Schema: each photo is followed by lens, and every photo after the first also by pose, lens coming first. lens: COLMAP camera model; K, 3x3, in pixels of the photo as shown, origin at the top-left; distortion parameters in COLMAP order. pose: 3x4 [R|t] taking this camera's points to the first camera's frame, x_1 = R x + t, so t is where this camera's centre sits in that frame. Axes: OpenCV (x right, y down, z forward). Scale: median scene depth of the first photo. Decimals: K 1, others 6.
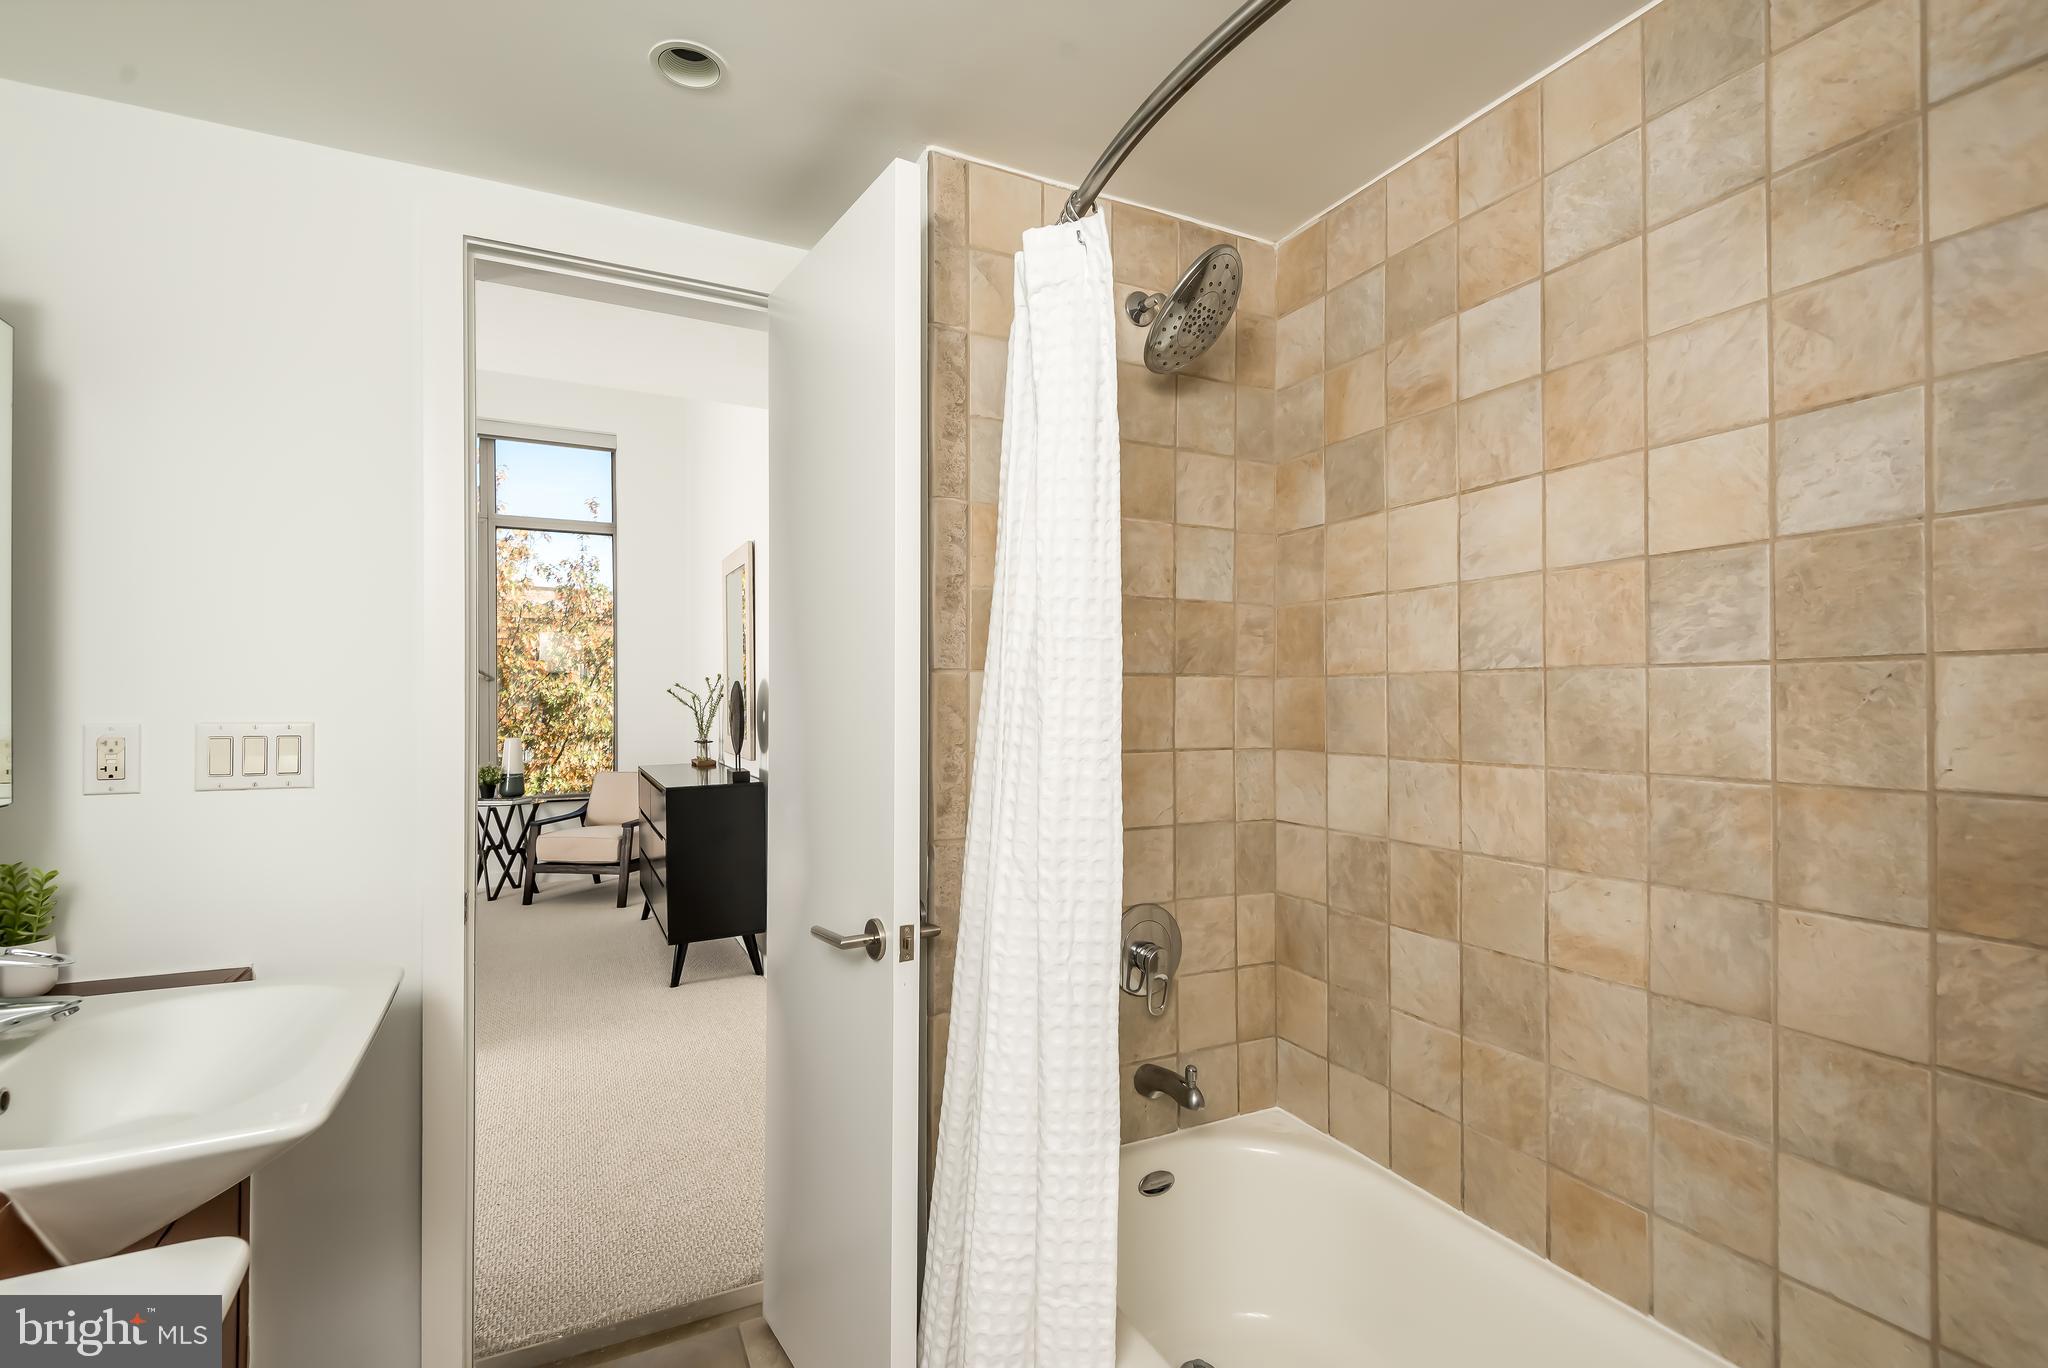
lens RADIAL K [[918.8, 0, 1024.0], [0, 918.8, 689.8], [0, 0, 1]] dist [0.015890, -0.013636]
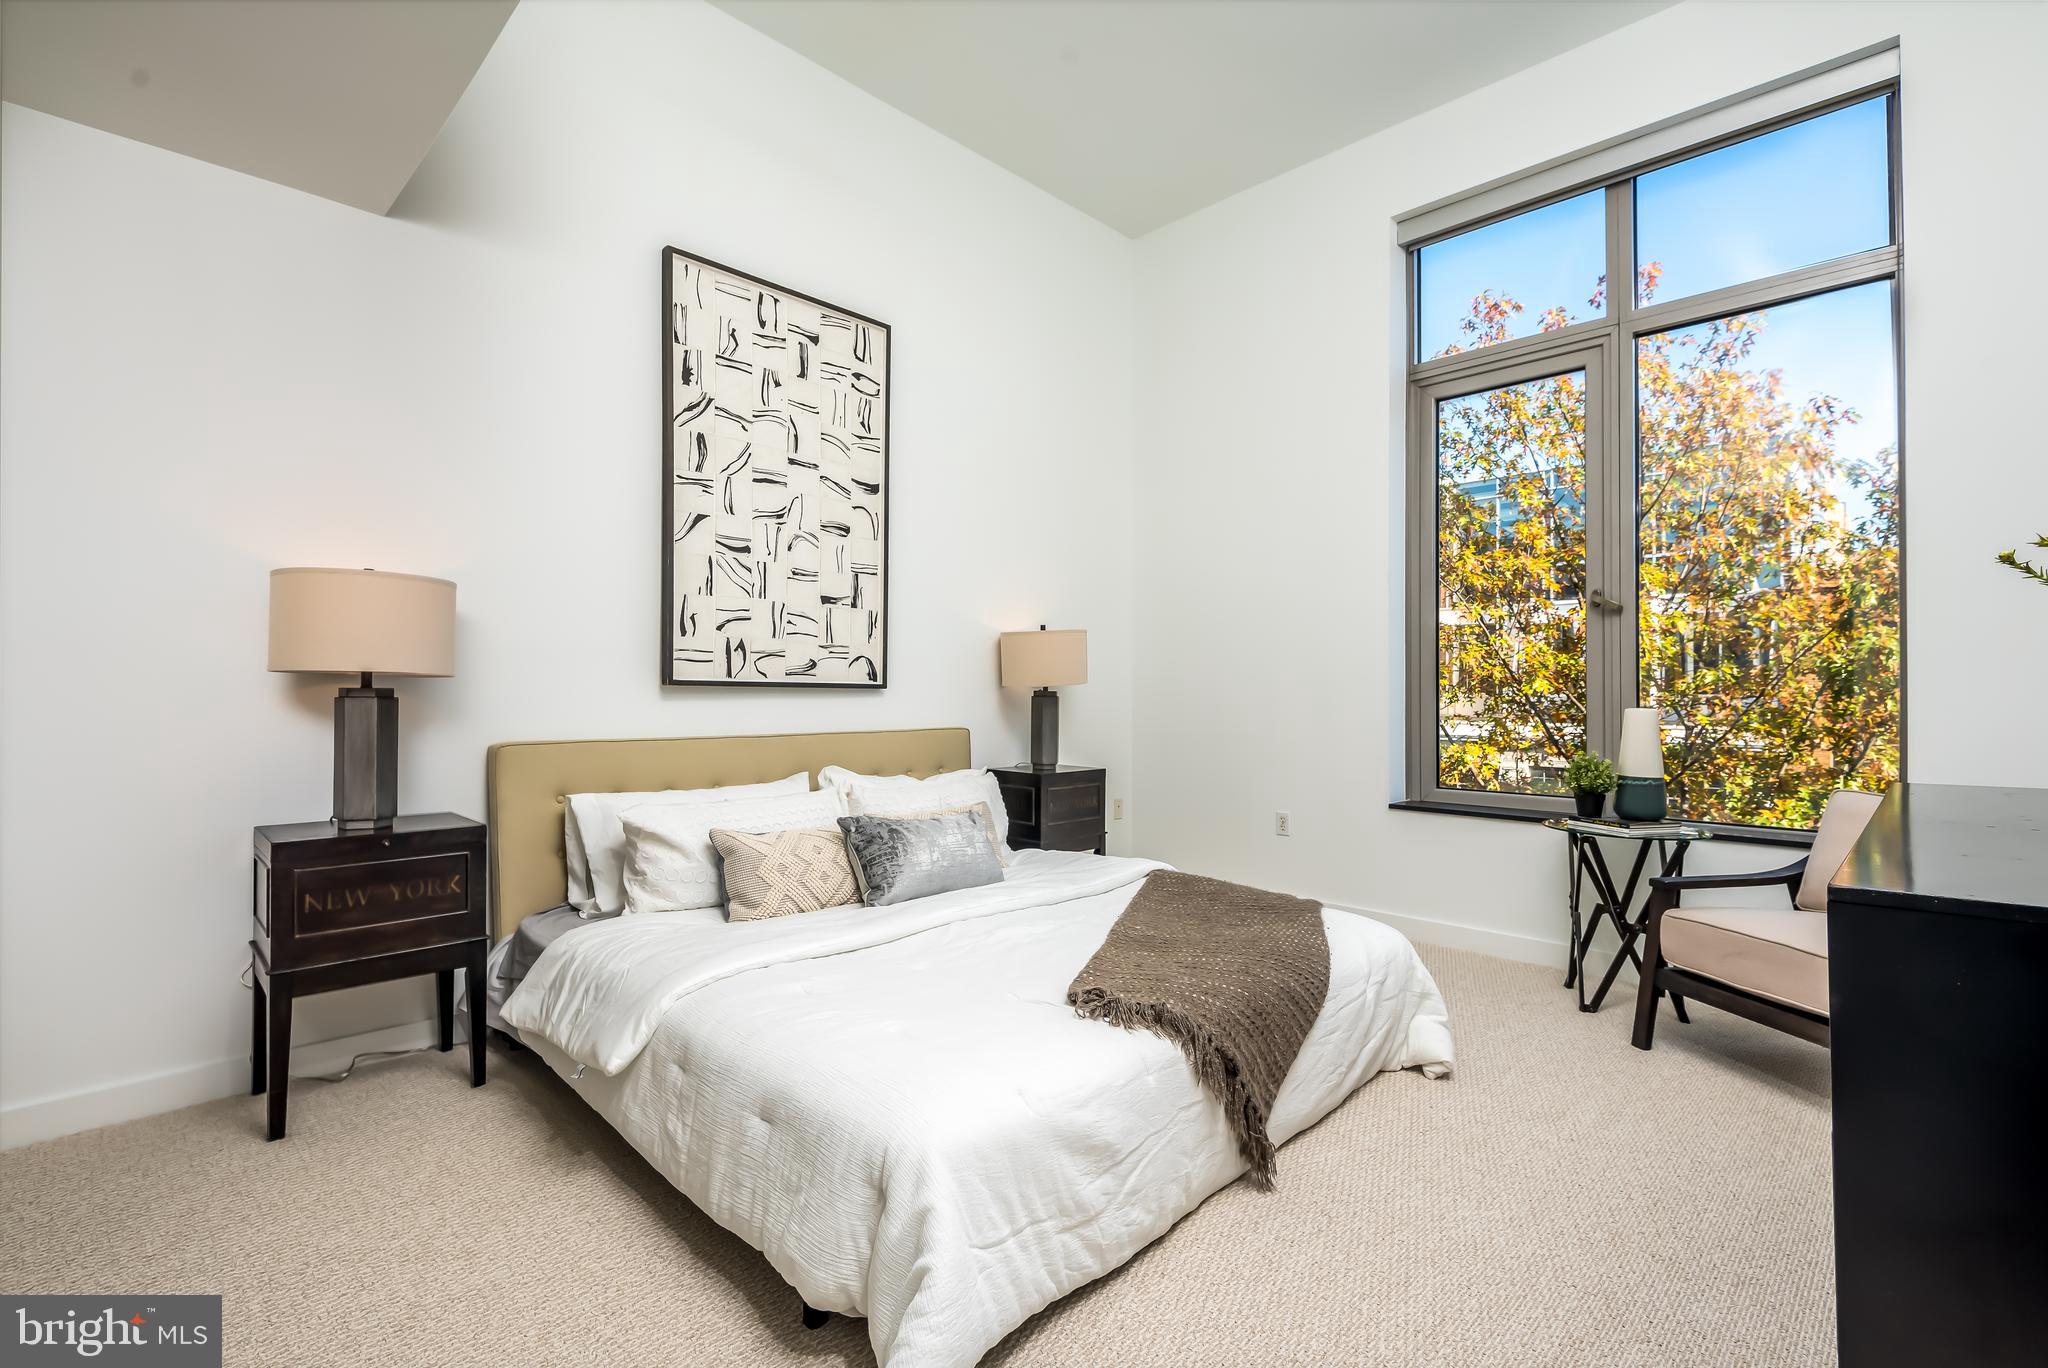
lens RADIAL K [[918.8, 0, 1031.2], [0, 918.8, 679.3], [0, 0, 1]] dist [0.015890, -0.013636]
pose [[0.305438, -0.006853, -0.952187, -0.159565], [0.006264, 0.999967, -0.005188, 0.035901], [0.952191, -0.004380, 0.305470, 0.507072]]
